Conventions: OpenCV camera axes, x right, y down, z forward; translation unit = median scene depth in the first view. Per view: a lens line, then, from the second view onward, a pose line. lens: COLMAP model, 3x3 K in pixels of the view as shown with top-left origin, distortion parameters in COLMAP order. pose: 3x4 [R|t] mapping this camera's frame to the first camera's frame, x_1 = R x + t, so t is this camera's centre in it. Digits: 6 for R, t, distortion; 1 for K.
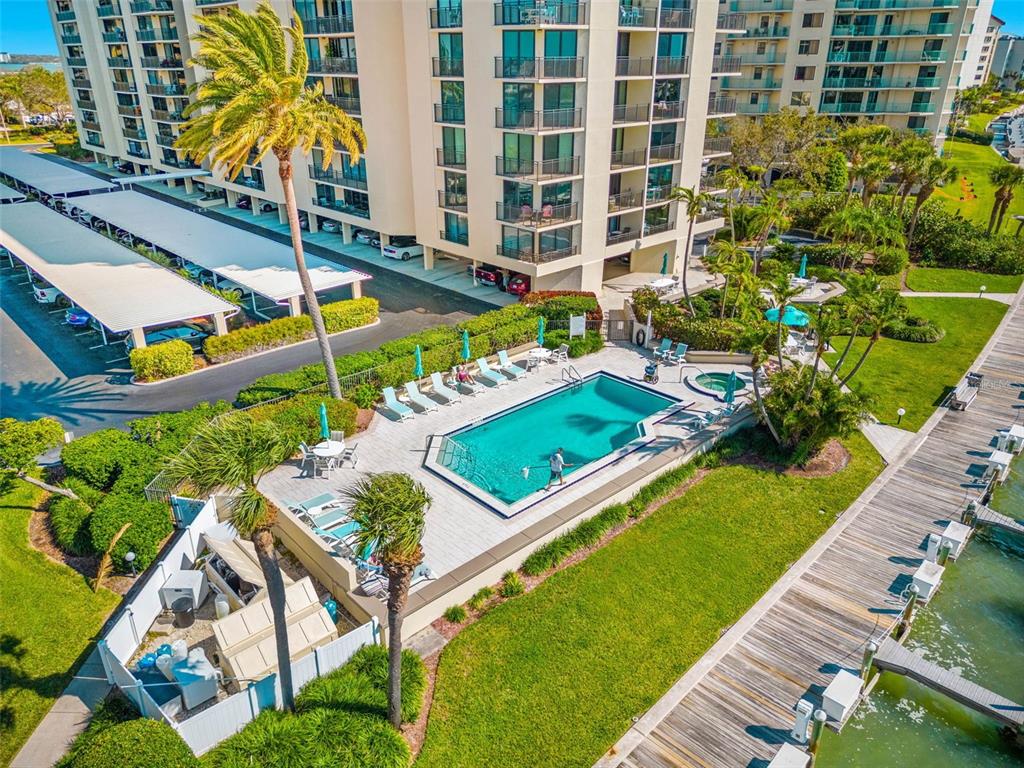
lens RADIAL K [[701.2, 0, 502.7], [0, 701.2, 385.6], [0, 0, 1]] dist [0.021355, -0.025026]
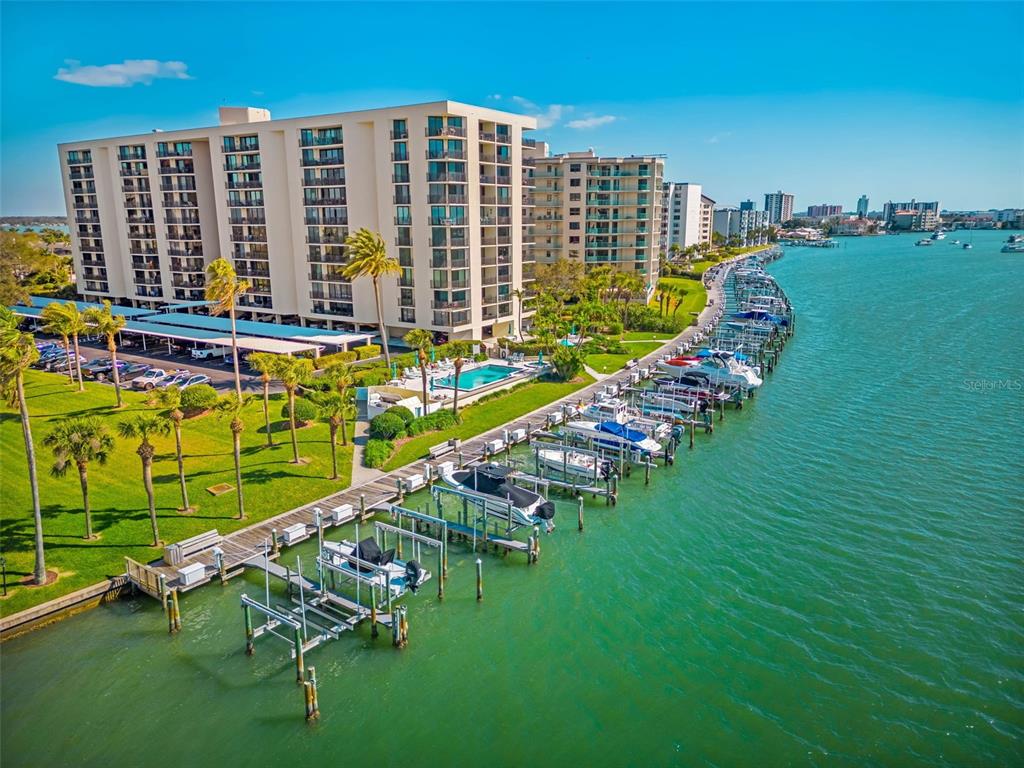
lens RADIAL K [[701.2, 0, 515.1], [0, 701.2, 384.2], [0, 0, 1]] dist [0.021355, -0.025026]
pose [[0.968141, -0.054568, 0.244387, -0.279829], [0.103125, 0.976246, -0.190550, 0.396226], [-0.228184, 0.209681, 0.950771, -0.976547]]
